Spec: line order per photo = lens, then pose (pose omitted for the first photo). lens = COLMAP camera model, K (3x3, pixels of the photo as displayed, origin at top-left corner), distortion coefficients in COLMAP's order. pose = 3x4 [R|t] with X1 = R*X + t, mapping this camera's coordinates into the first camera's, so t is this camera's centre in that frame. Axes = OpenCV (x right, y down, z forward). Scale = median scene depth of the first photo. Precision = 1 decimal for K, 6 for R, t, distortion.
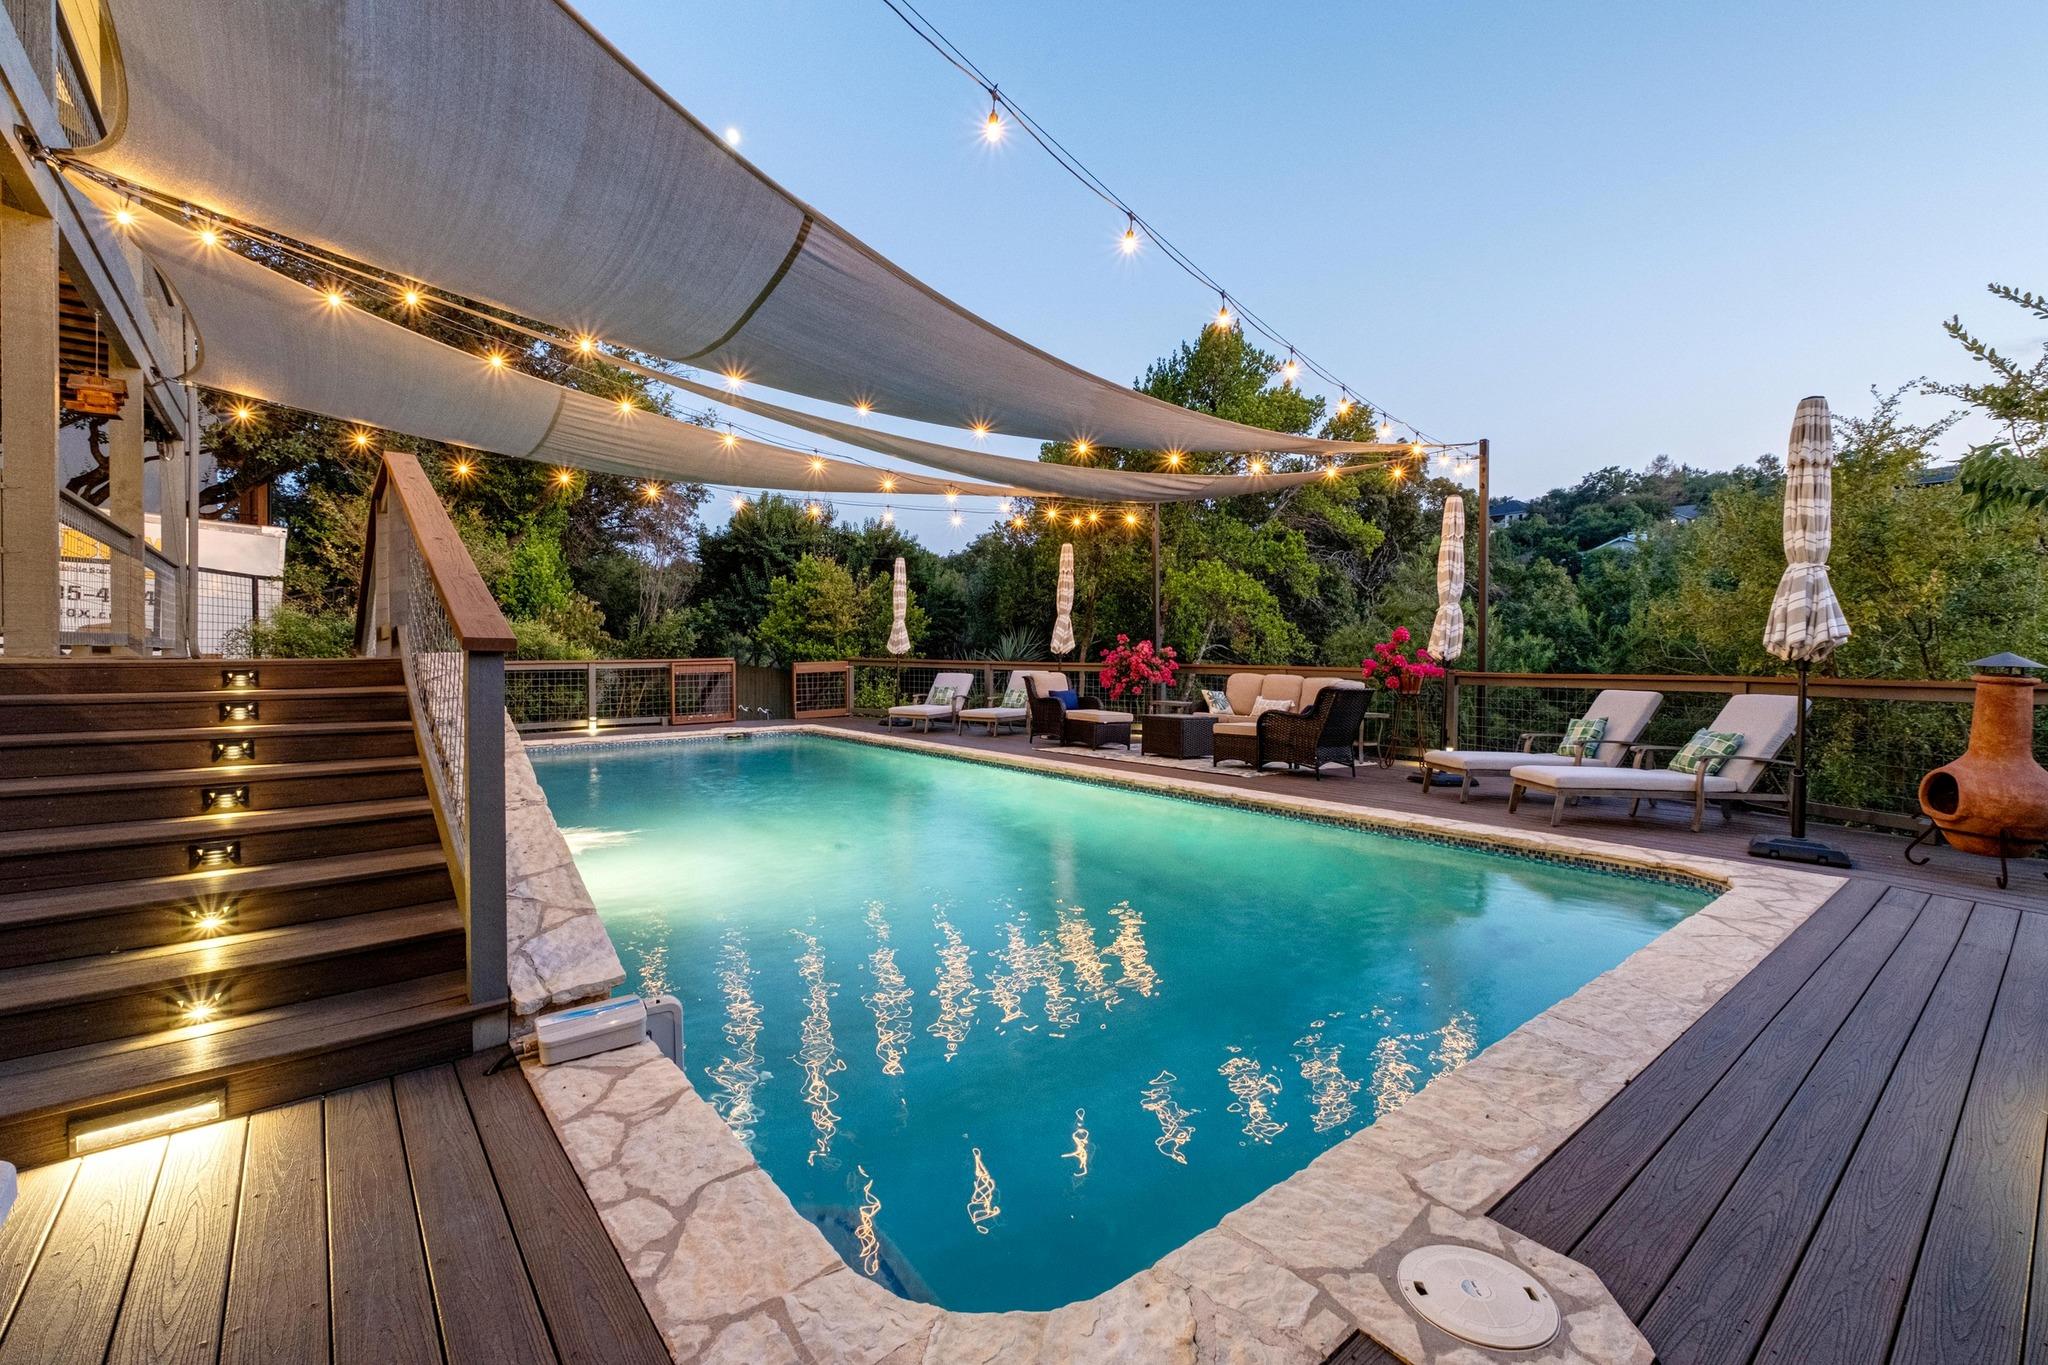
lens RADIAL K [[878.6, 0, 1024.0], [0, 878.6, 682.5], [0, 0, 1]] dist [-0.000343, 0.000220]
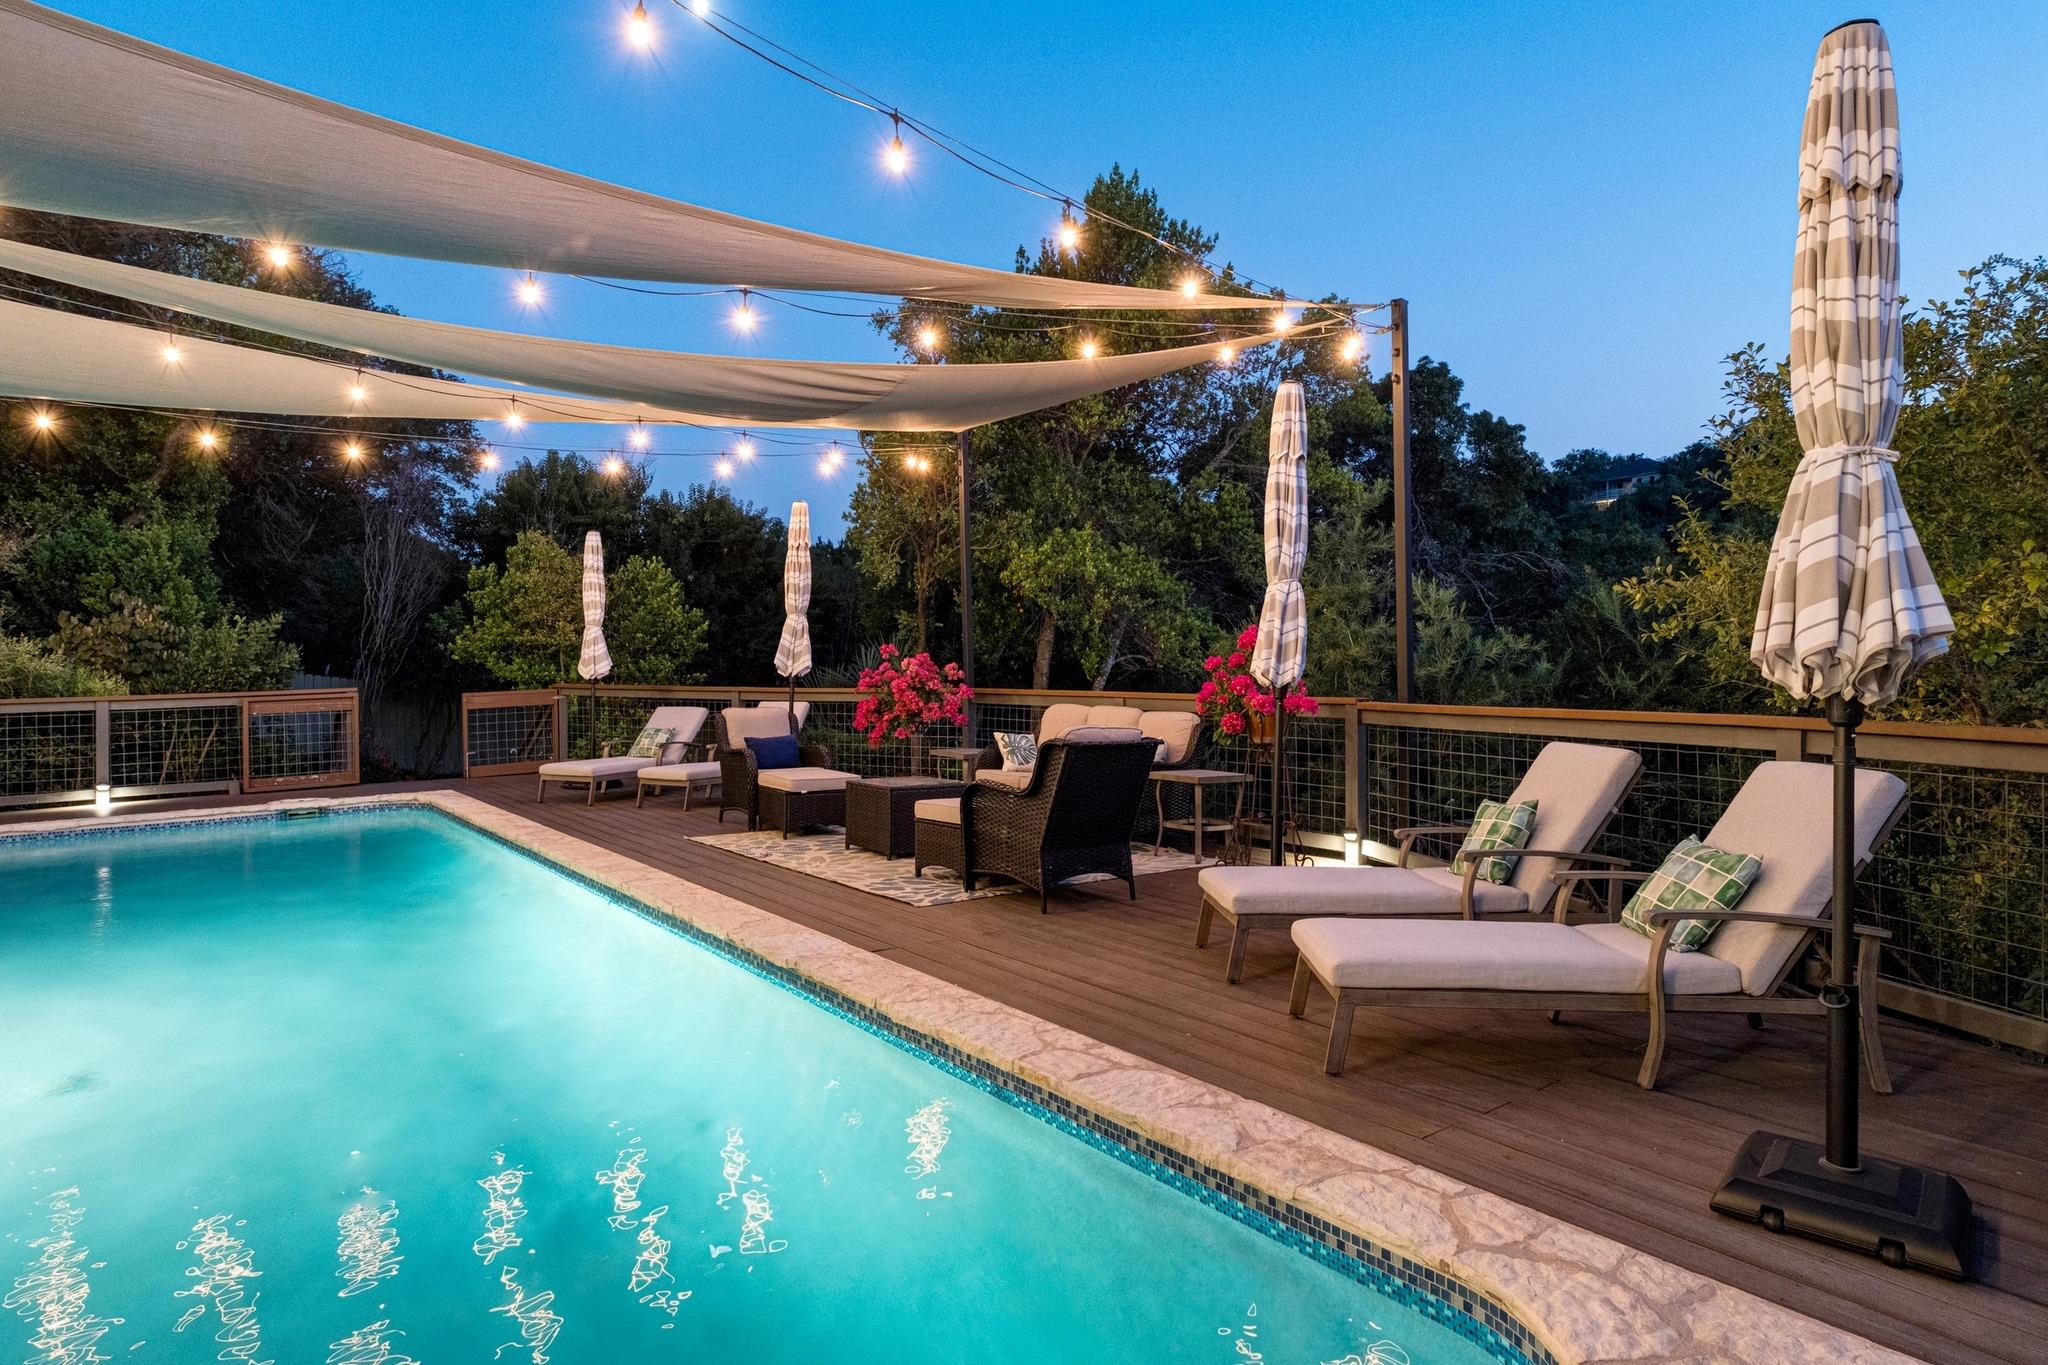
lens RADIAL K [[1119.6, 0, 1024.0], [0, 1119.6, 682.5], [0, 0, 1]] dist [0.000932, -0.000382]
pose [[0.999849, -0.015980, -0.006782, 0.229438], [0.015858, 0.999716, -0.017761, -0.012615], [0.007064, 0.017651, 0.999819, 0.218776]]
